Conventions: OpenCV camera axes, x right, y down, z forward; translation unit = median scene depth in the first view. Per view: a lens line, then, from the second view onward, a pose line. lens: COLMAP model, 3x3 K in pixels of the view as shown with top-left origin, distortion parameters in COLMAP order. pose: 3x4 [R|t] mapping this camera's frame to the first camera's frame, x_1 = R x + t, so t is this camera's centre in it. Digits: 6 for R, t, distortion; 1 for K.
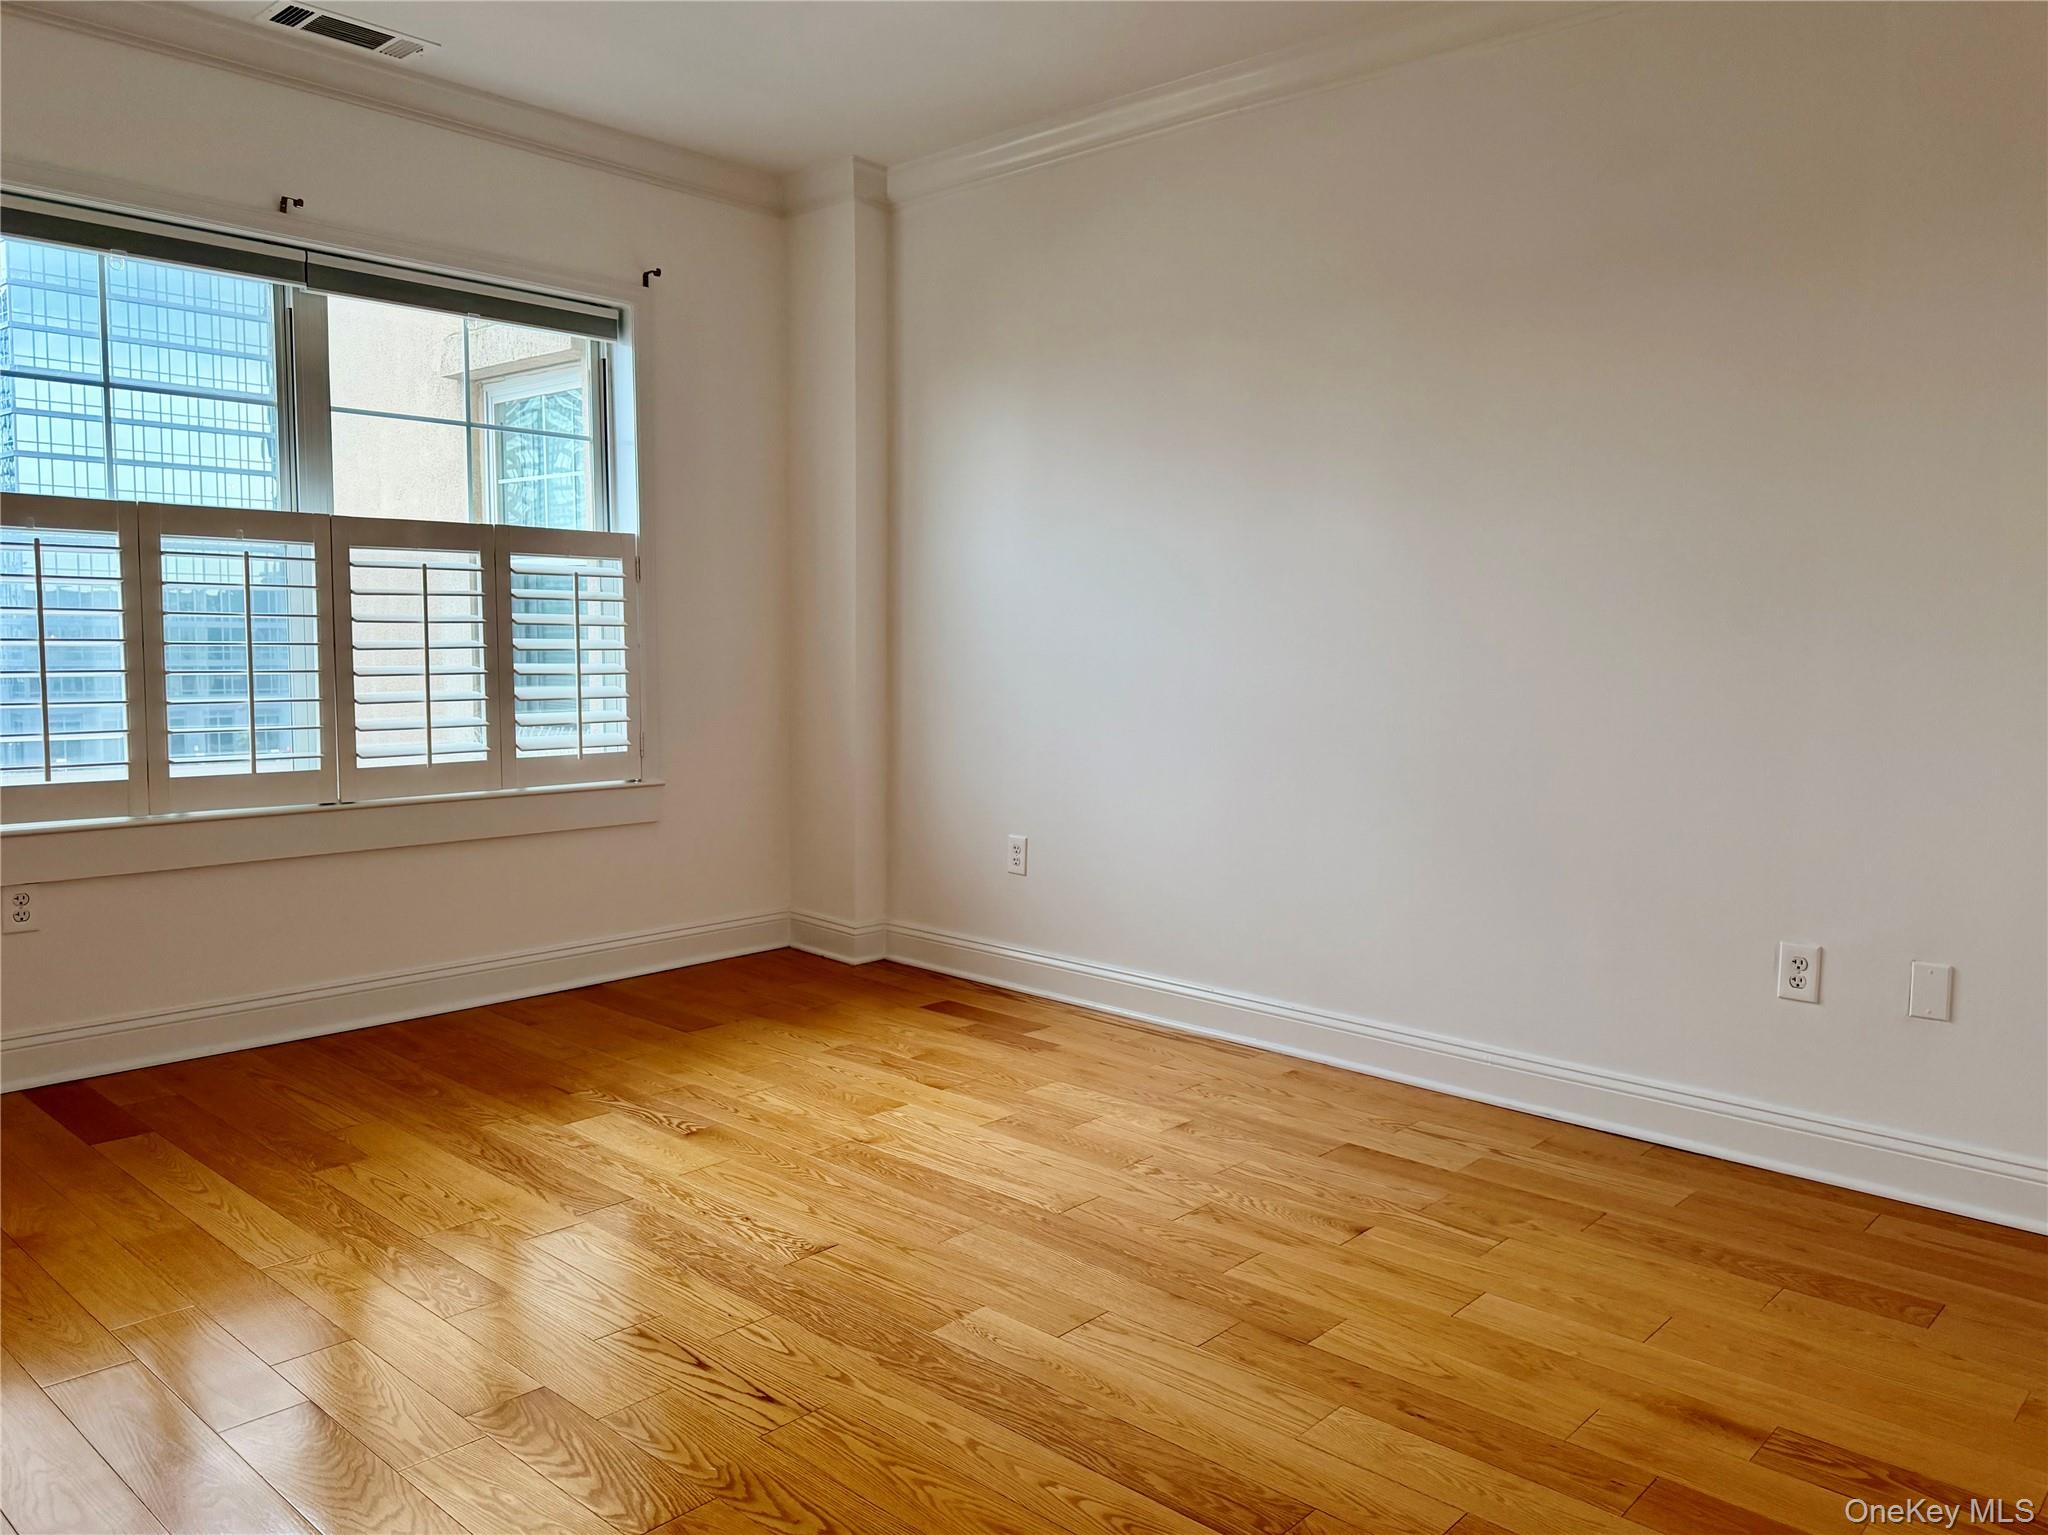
lens RADIAL K [[1454.5, 0, 1026.7], [0, 1454.5, 767.2], [0, 0, 1]] dist [0.000081, -0.020366]
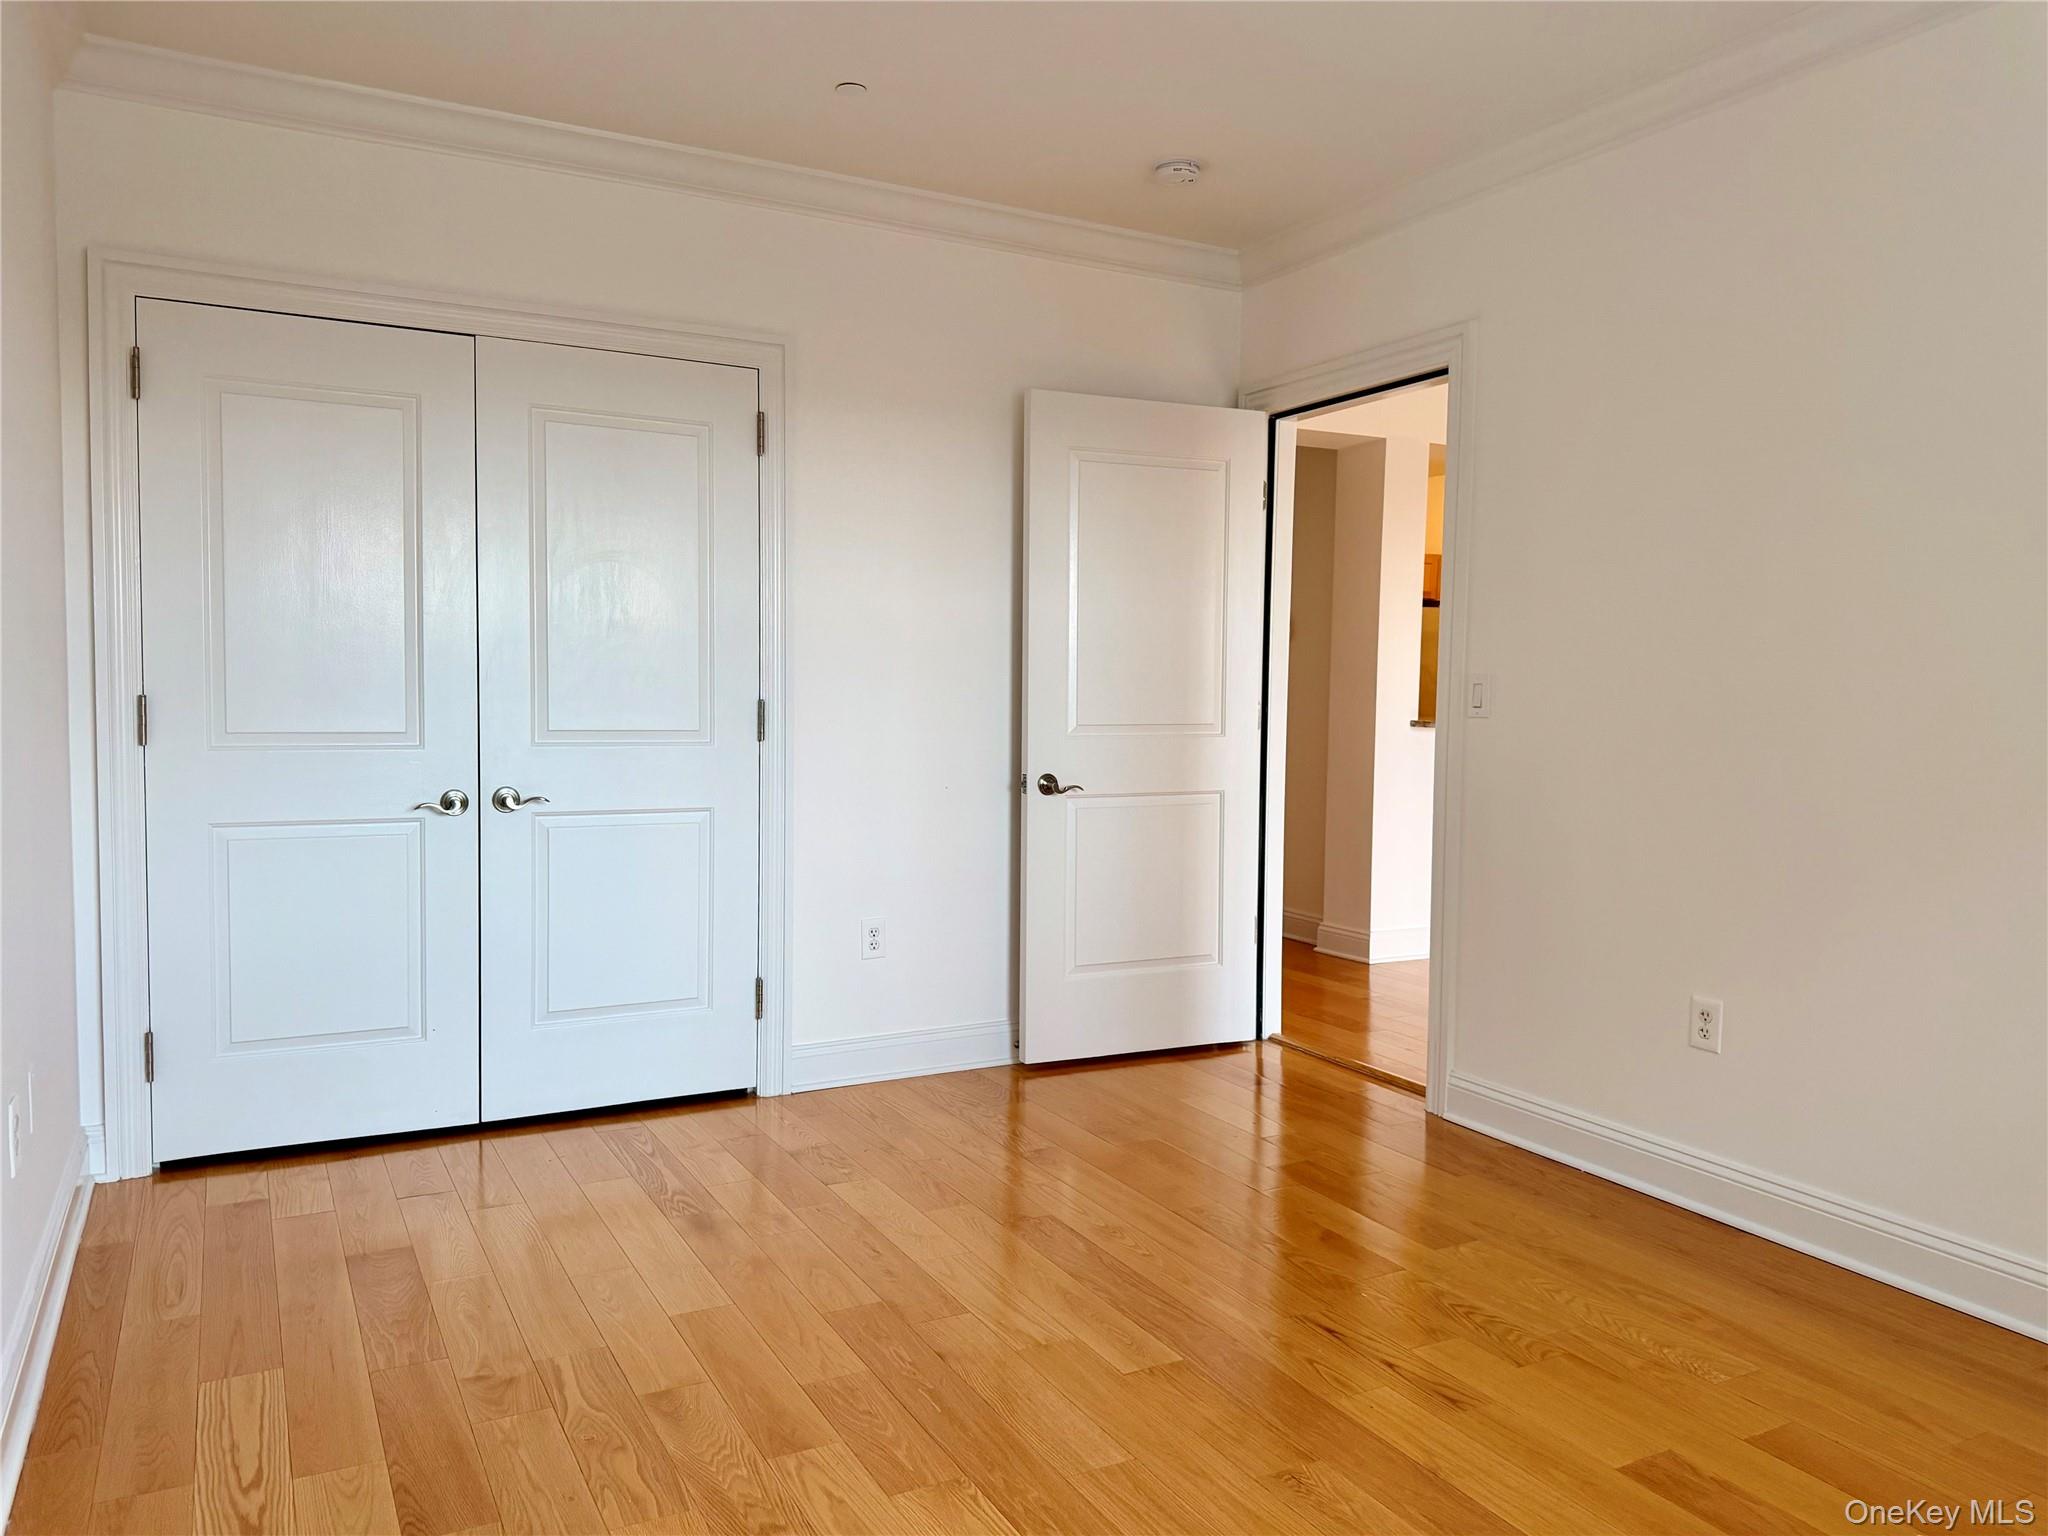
lens RADIAL K [[1454.5, 0, 1027.8], [0, 1454.5, 769.7], [0, 0, 1]] dist [0.000081, -0.020366]
pose [[-0.941102, -0.041628, 0.335550, -0.158920], [0.008879, 0.989008, 0.147598, -0.112182], [-0.338006, 0.141884, -0.930387, 1.040682]]
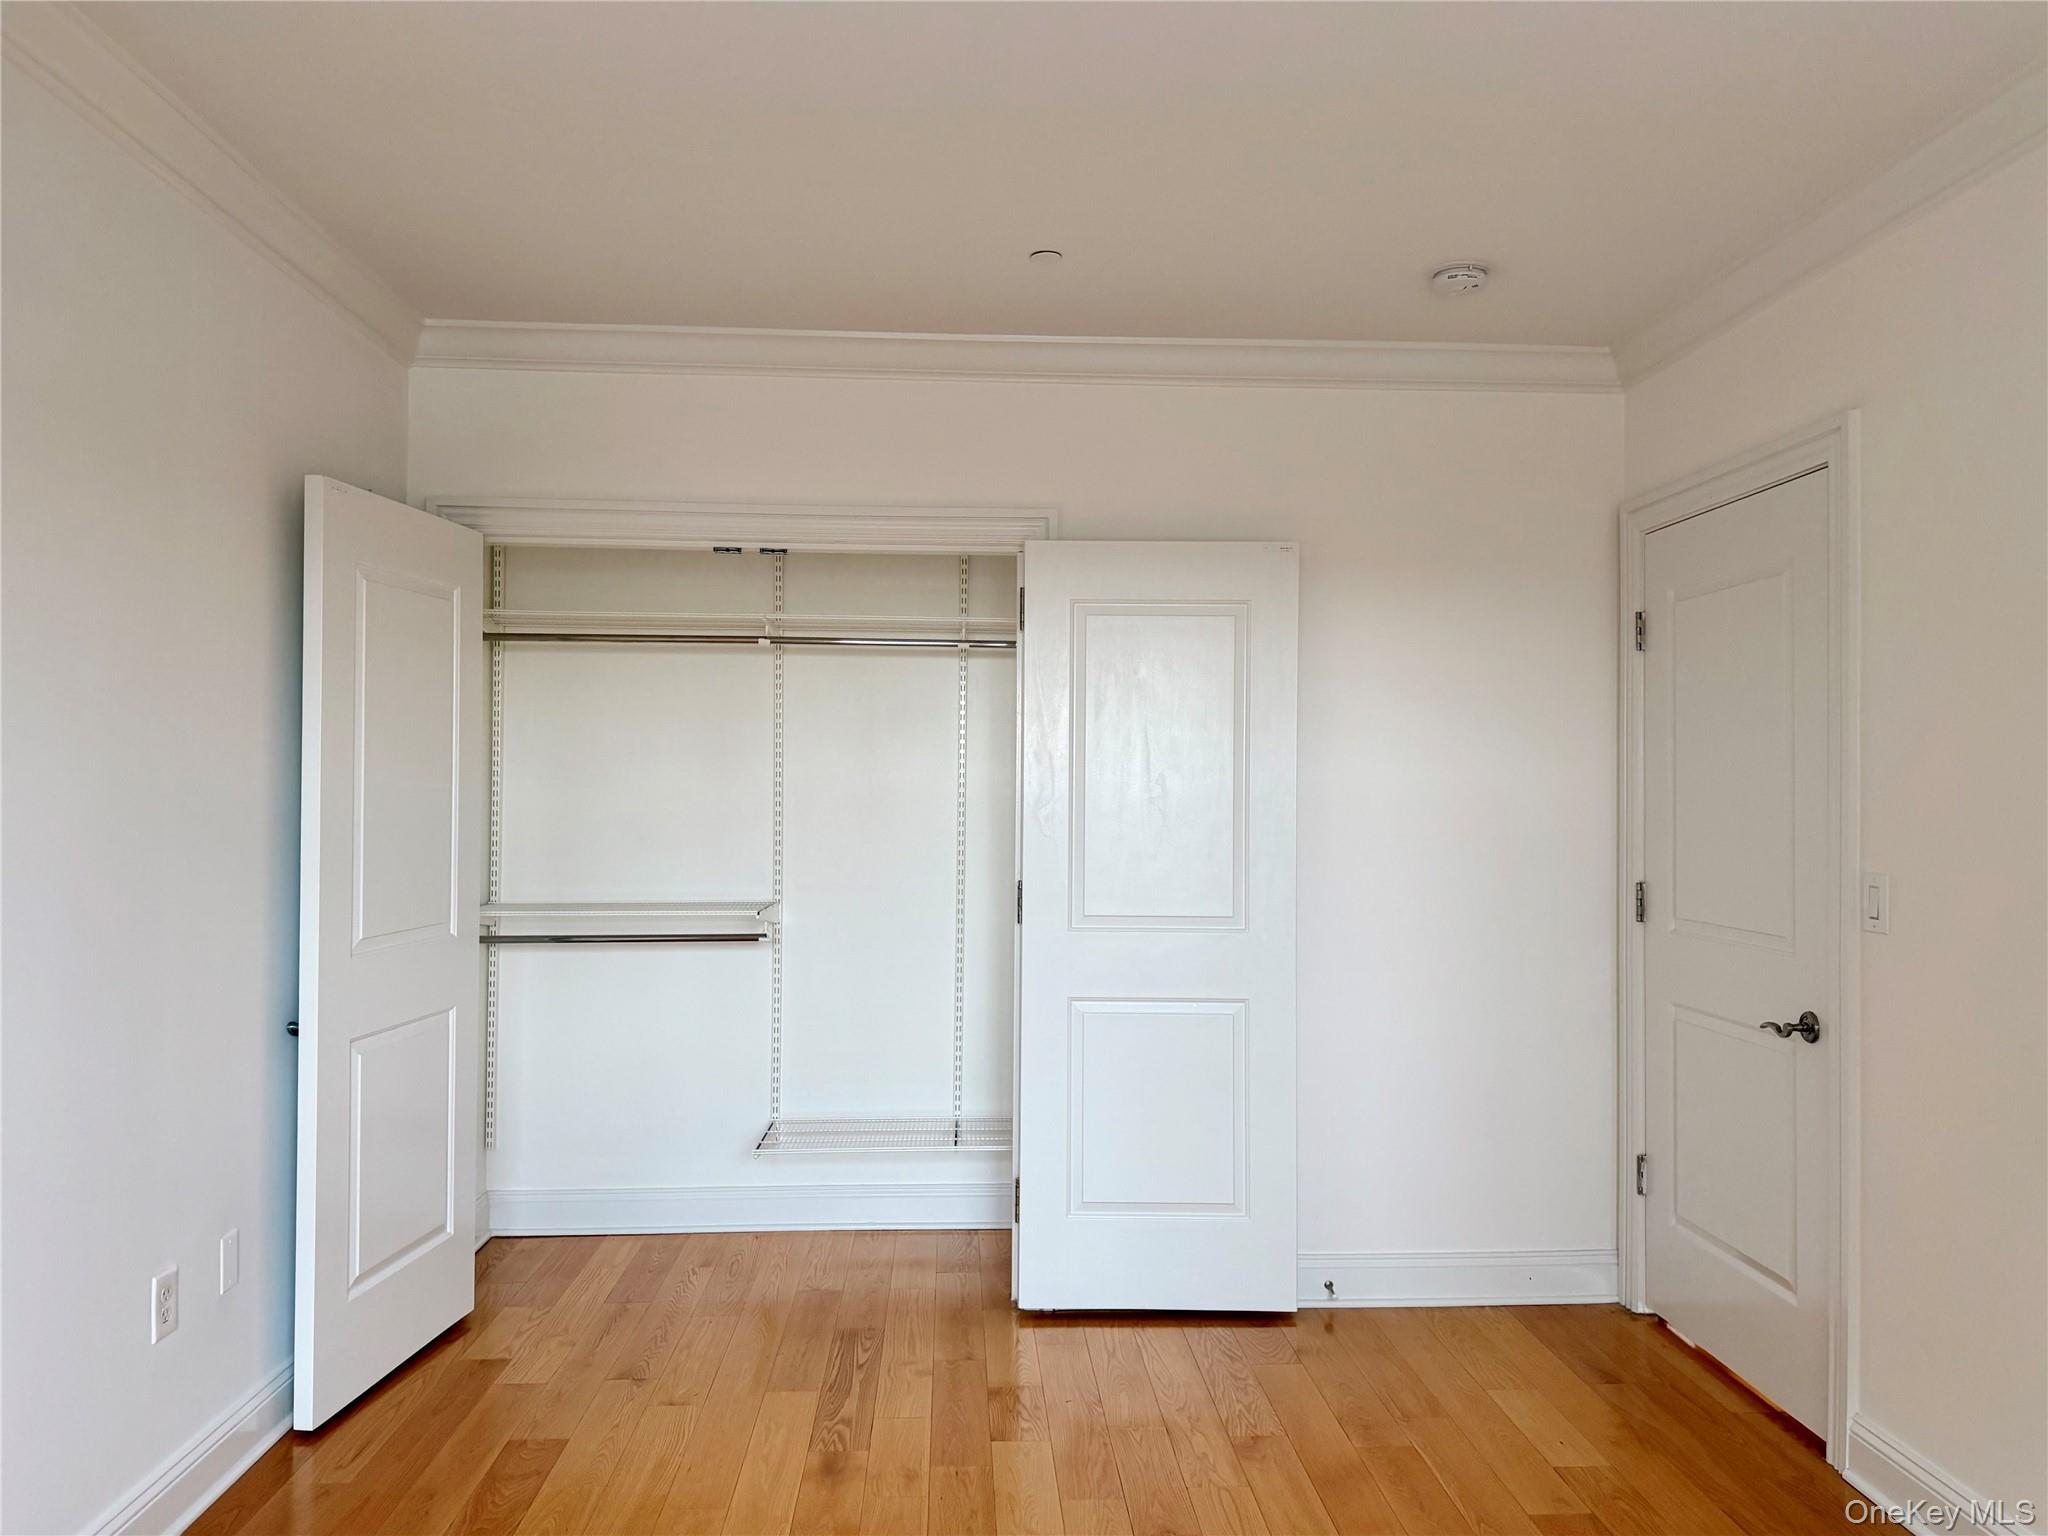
lens RADIAL K [[1454.5, 0, 1022.3], [0, 1454.5, 771.7], [0, 0, 1]] dist [0.000081, -0.020366]
pose [[-0.702717, -0.005699, 0.711447, -0.309897], [0.052959, 0.996775, 0.060294, -0.142121], [-0.709496, 0.080047, -0.700149, 0.848433]]
